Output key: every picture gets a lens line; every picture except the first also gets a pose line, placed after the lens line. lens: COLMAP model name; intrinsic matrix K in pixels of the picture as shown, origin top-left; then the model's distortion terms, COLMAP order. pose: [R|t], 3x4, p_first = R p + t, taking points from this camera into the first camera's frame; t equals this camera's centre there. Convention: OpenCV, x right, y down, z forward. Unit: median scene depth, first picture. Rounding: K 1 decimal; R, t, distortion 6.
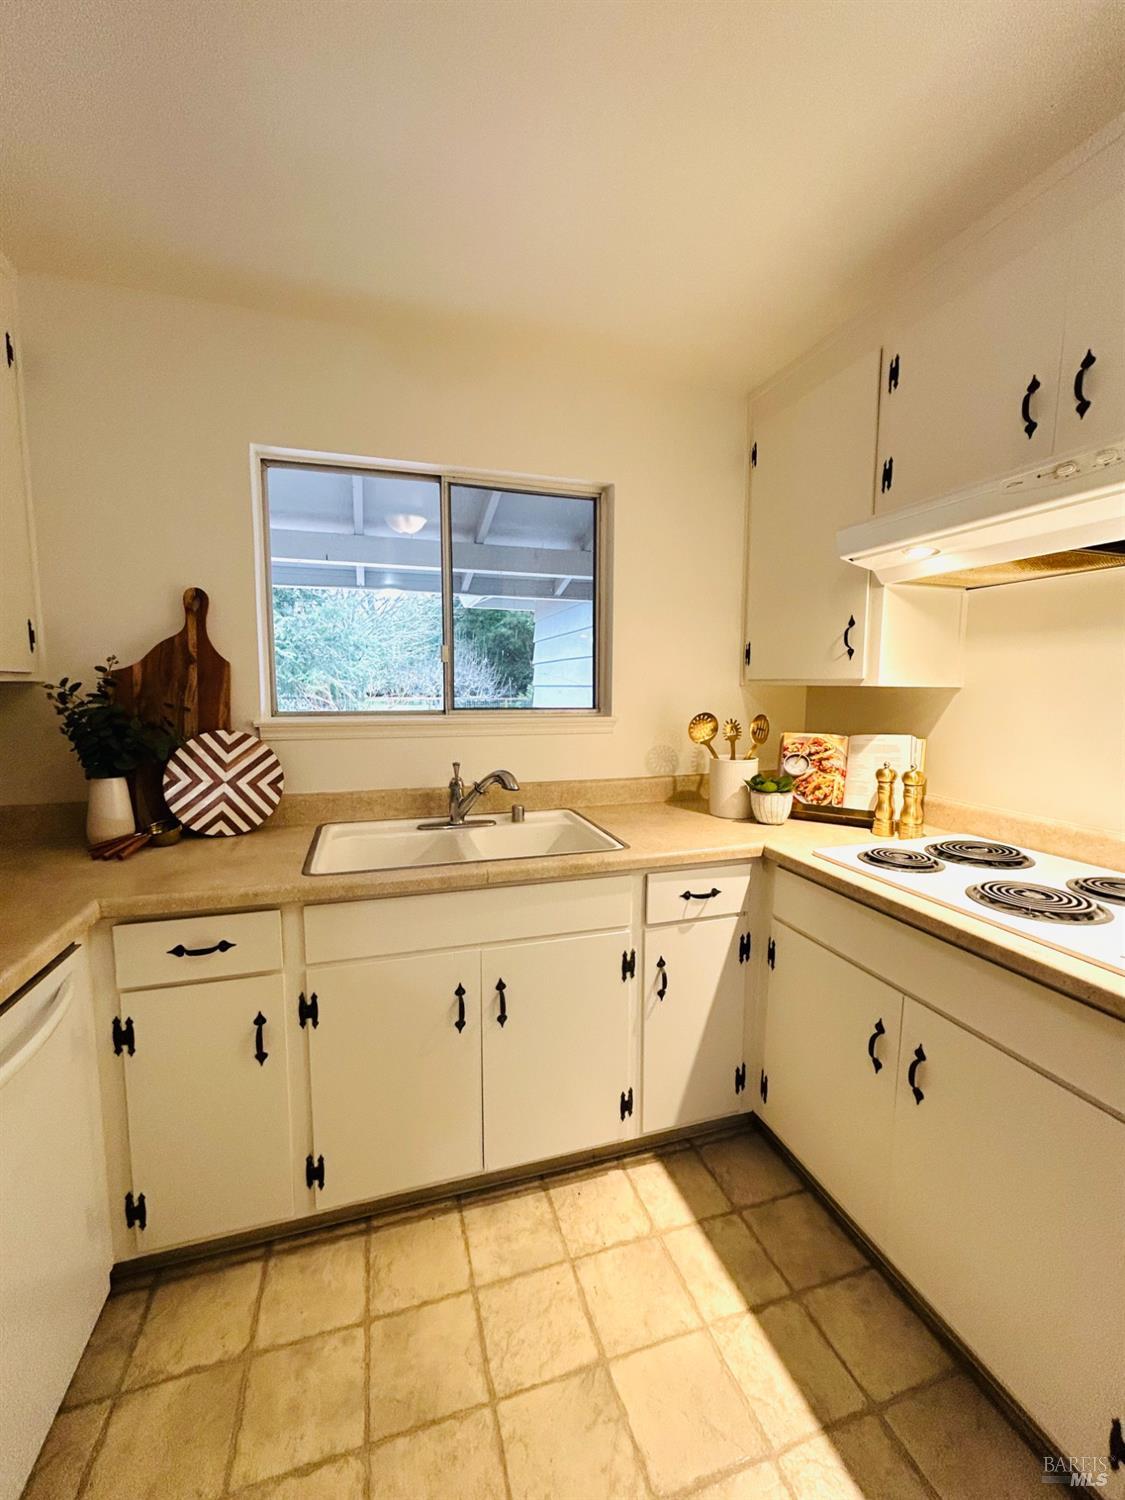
lens RADIAL K [[600.5, 0, 562.5], [0, 600.5, 750.0], [0, 0, 1]] dist [-0.001202, -0.000063]
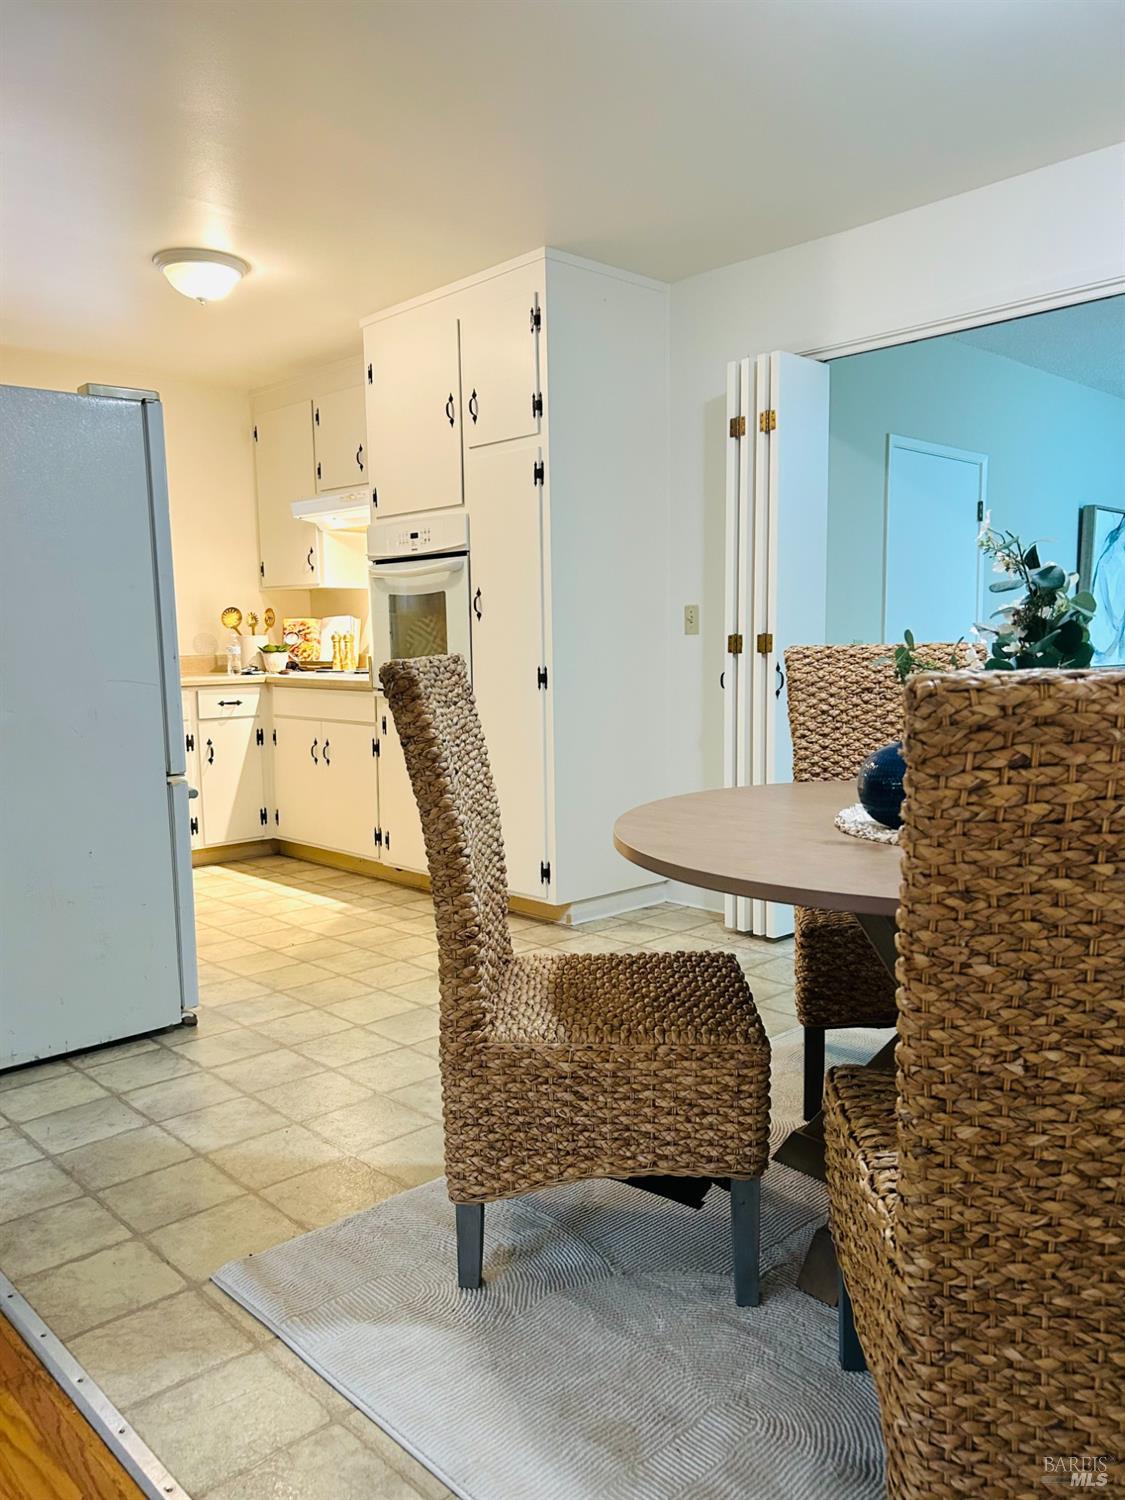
lens RADIAL K [[1124.6, 0, 562.5], [0, 1124.6, 750.0], [0, 0, 1]] dist [0.059491, -0.005254]
pose [[0.900176, -0.060271, 0.431335, -0.248798], [0.065857, 0.997827, 0.001987, 0.324434], [-0.430517, 0.026618, 0.902190, -1.805513]]
